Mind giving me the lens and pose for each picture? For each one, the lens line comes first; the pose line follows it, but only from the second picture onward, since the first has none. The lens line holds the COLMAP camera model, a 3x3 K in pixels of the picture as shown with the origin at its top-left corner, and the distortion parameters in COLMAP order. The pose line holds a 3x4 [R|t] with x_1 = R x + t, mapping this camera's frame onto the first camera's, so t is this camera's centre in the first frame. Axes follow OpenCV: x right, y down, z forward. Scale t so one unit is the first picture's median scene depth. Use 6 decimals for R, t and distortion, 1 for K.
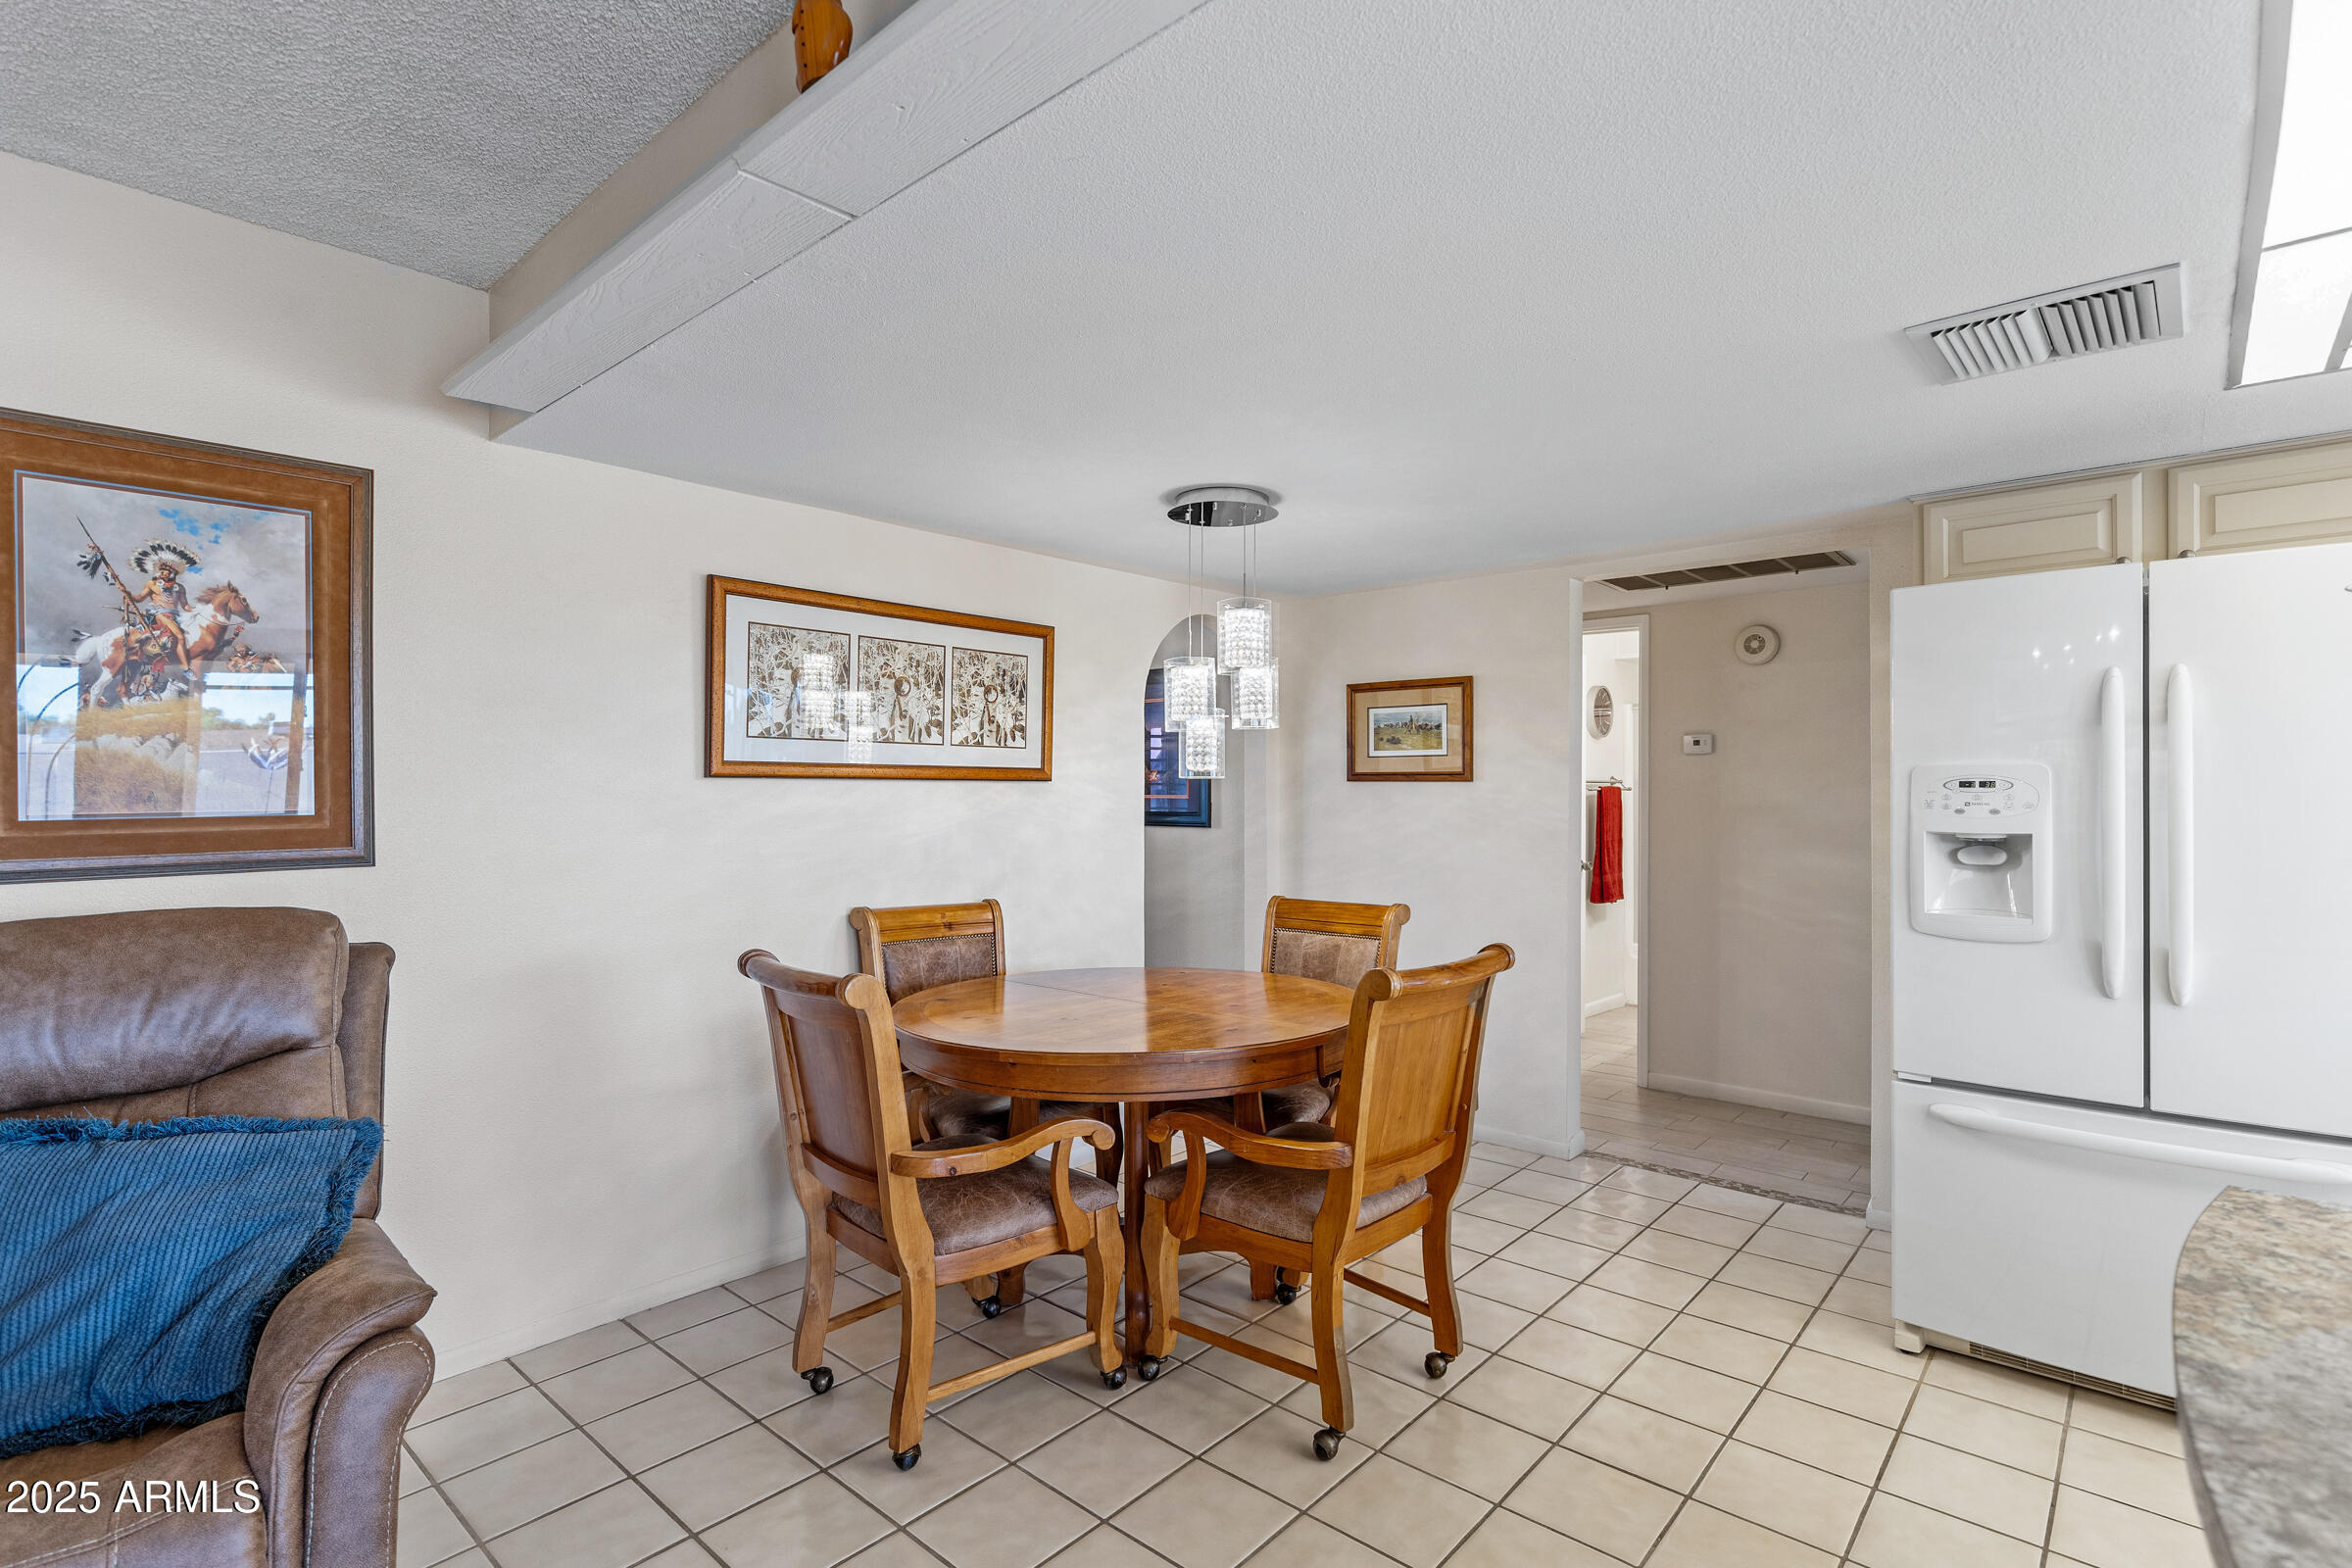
lens RADIAL K [[1127.6, 0, 1169.4], [0, 1127.6, 784.0], [0, 0, 1]] dist [0.001068, -0.000147]
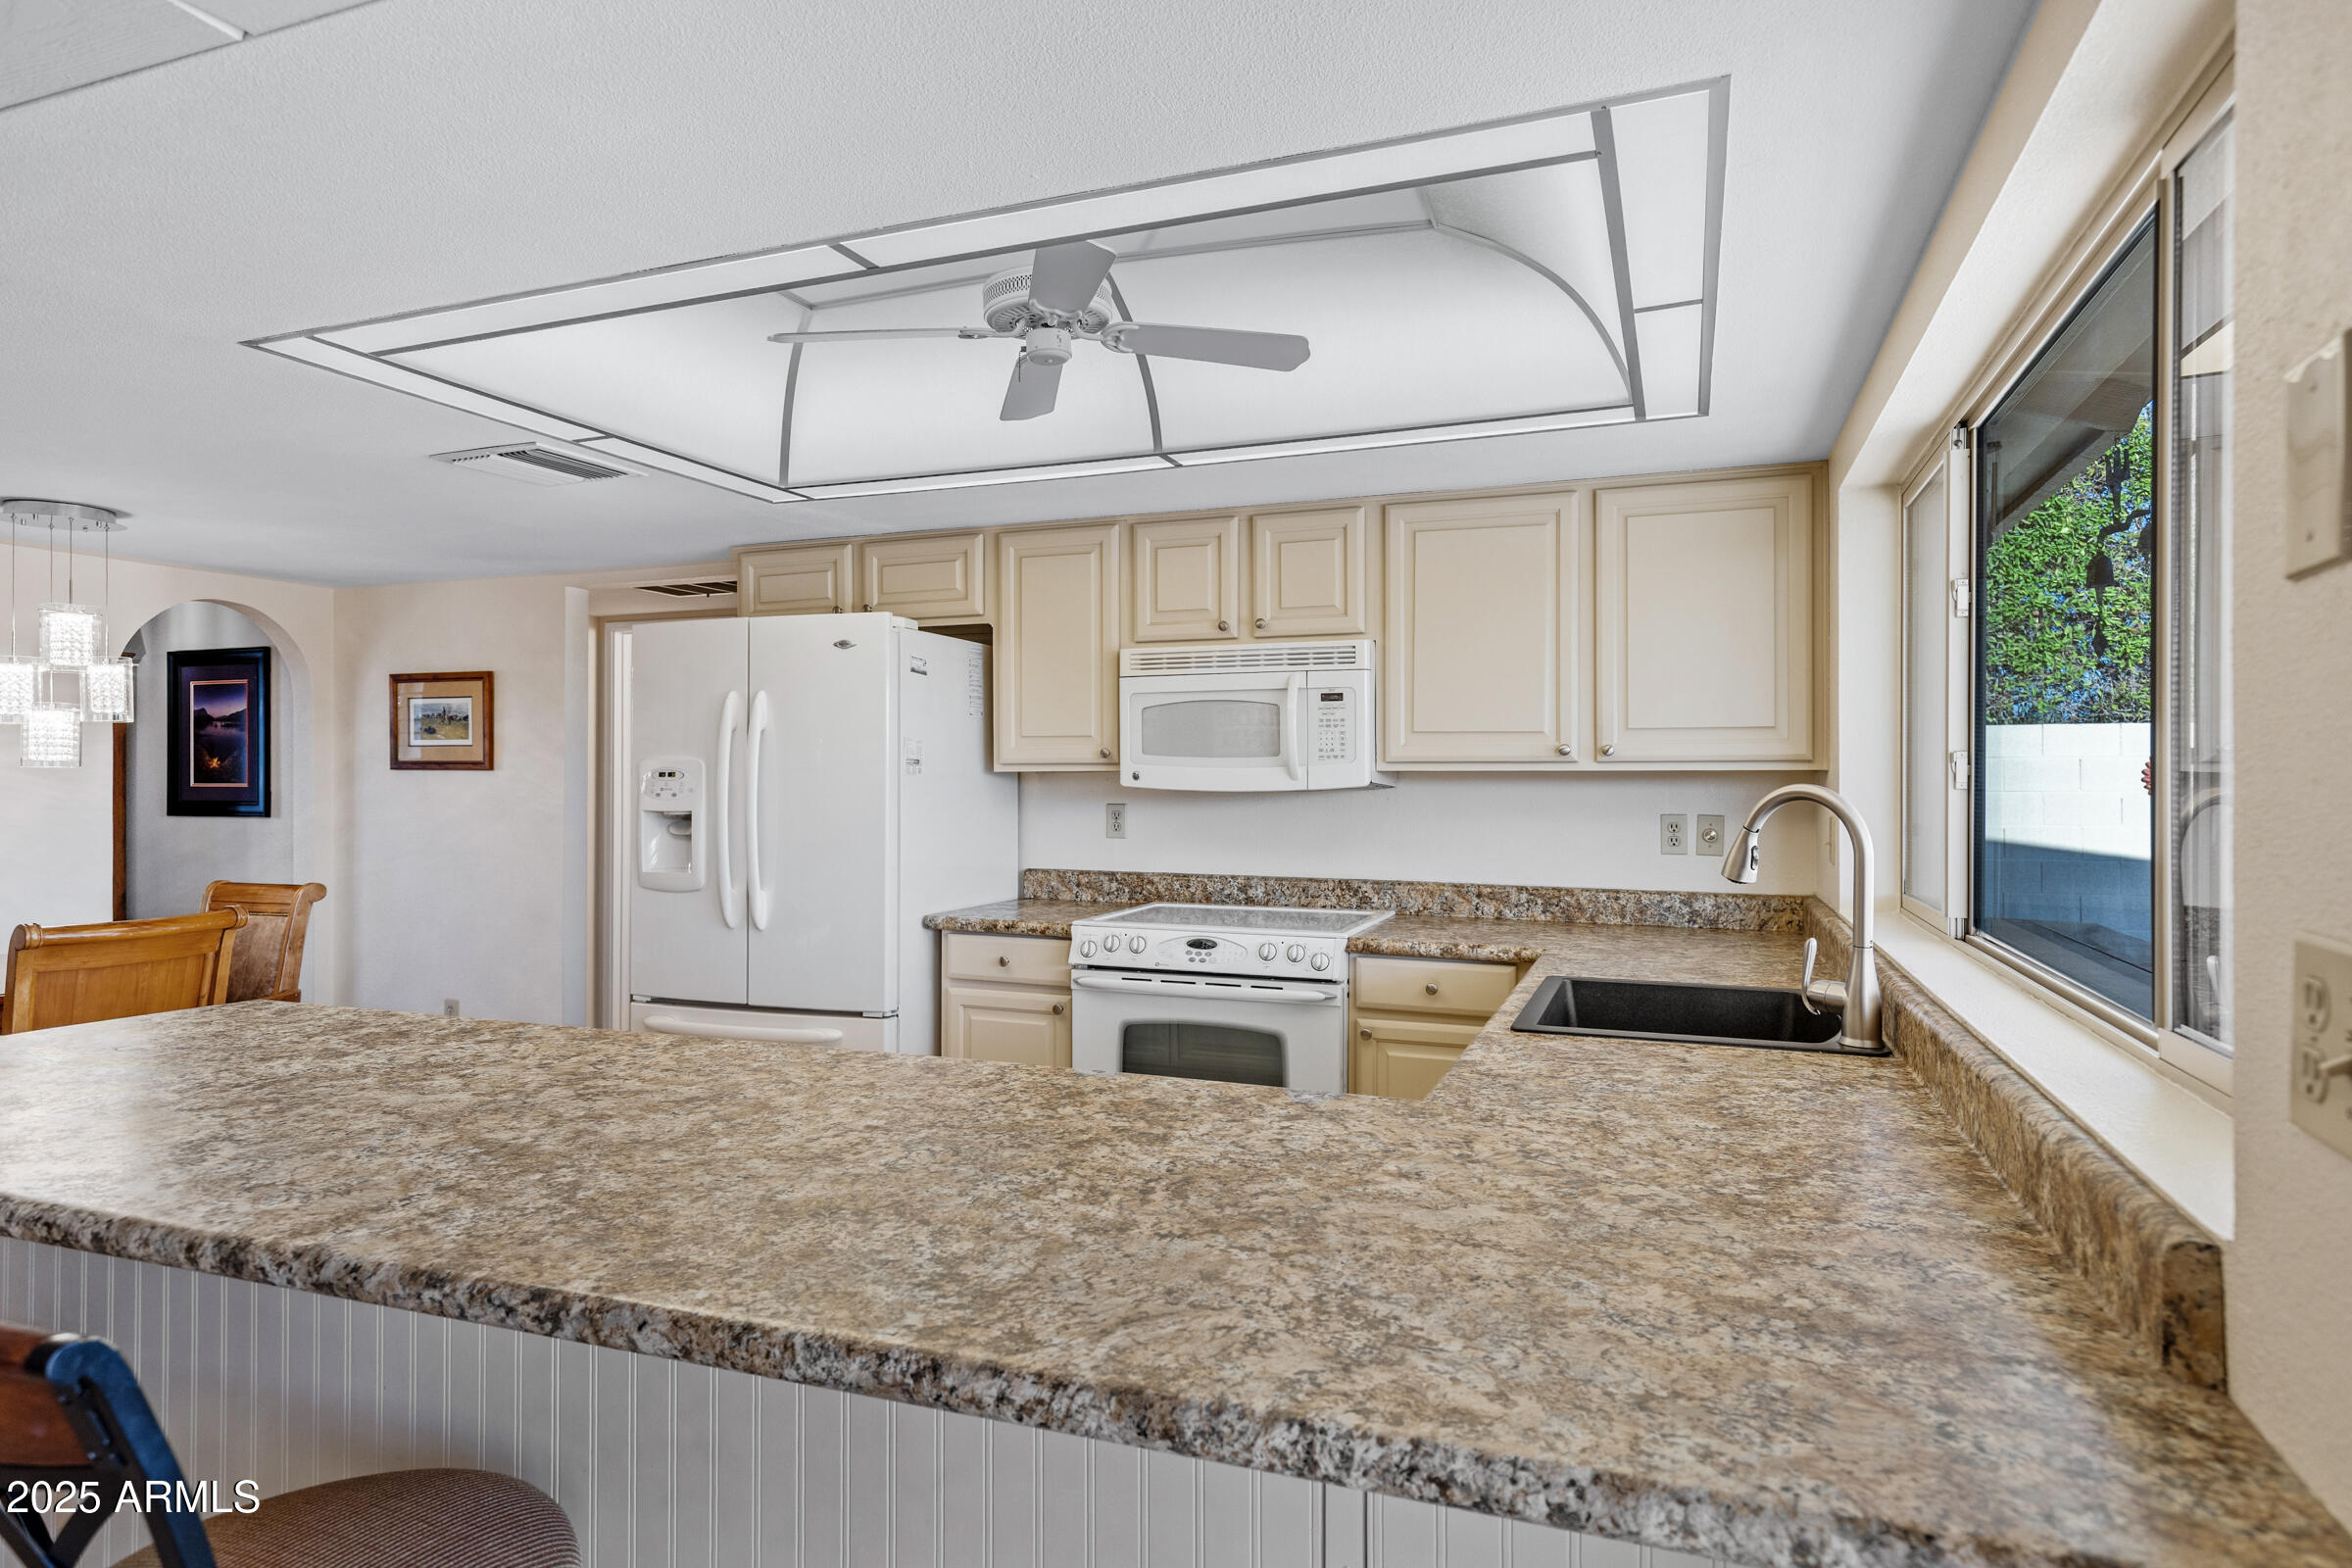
lens RADIAL K [[1305.4, 0, 1185.4], [0, 1305.4, 782.9], [0, 0, 1]] dist [0.003369, 0.000204]
pose [[0.930779, 0.001515, 0.365579, 0.412974], [-0.004252, 0.999969, 0.006681, -0.001425], [-0.365558, -0.007773, 0.930756, -0.378540]]
